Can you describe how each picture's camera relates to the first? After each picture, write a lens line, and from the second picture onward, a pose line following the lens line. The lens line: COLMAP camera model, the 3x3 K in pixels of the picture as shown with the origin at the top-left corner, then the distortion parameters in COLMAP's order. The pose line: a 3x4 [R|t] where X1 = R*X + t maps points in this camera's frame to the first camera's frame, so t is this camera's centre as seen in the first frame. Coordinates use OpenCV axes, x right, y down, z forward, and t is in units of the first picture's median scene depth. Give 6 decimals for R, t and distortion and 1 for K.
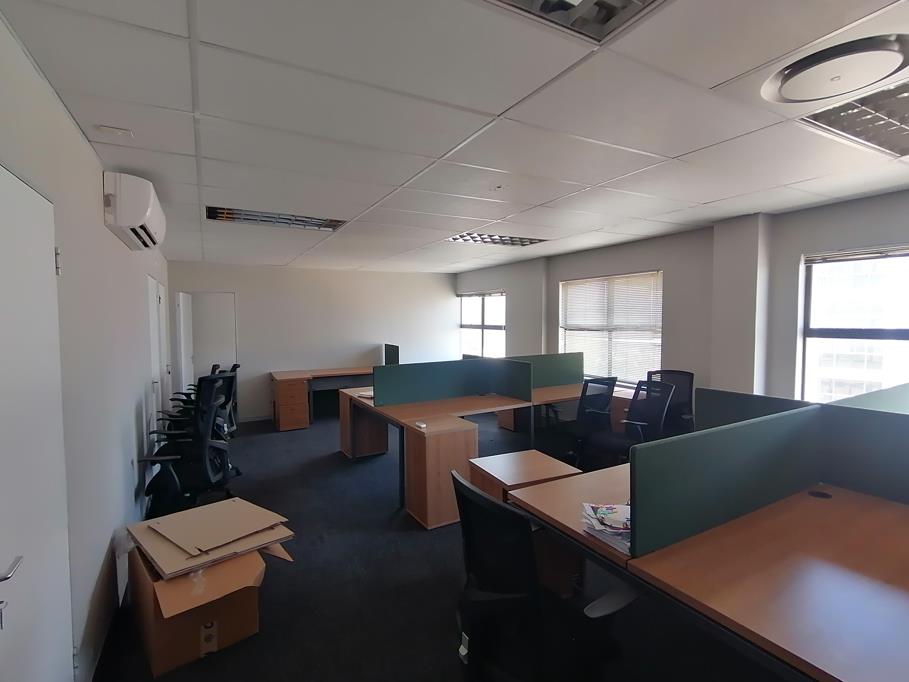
lens RADIAL K [[446.9, 0, 454.5], [0, 446.9, 341.0], [0, 0, 1]] dist [-0.014695, 0.001456]
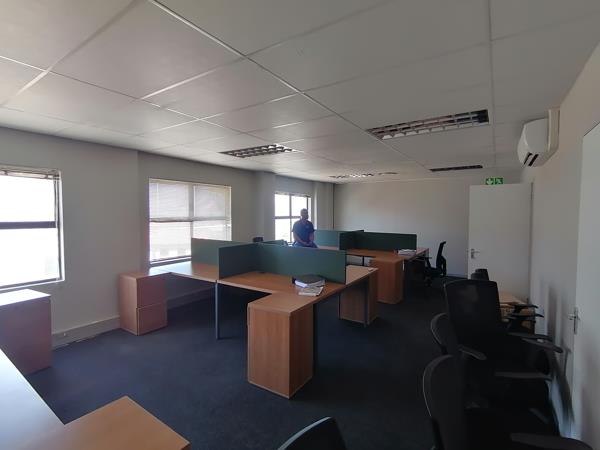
lens RADIAL K [[295.0, 0, 300.0], [0, 295.0, 225.0], [0, 0, 1]] dist [-0.014695, 0.001456]
pose [[-0.460541, -0.028113, 0.887193, -0.726445], [0.047117, 0.997315, 0.056061, -0.053588], [-0.886387, 0.067621, -0.457980, 1.290614]]
